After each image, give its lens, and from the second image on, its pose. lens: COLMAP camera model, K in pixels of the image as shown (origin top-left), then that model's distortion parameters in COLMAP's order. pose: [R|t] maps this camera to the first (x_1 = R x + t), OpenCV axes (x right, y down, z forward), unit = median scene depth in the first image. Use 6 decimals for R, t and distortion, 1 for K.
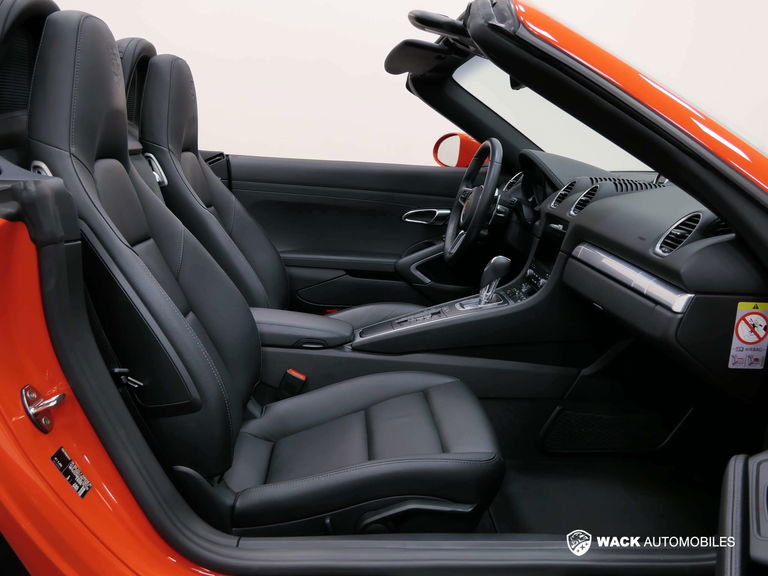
lens RADIAL K [[743.8, 0, 384.0], [0, 743.8, 288.0], [0, 0, 1]] dist [0.138901, -0.341488]
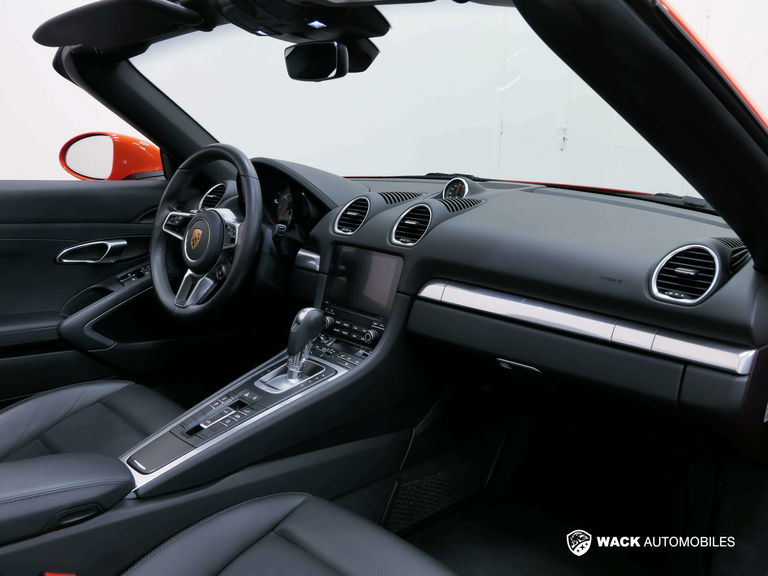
lens RADIAL K [[743.8, 0, 384.0], [0, 743.8, 288.0], [0, 0, 1]] dist [0.138901, -0.341488]
pose [[0.775683, -0.151381, 0.612699, -0.233696], [0.137393, 0.988028, 0.070173, -0.102870], [-0.615986, 0.029749, 0.787195, 0.370239]]
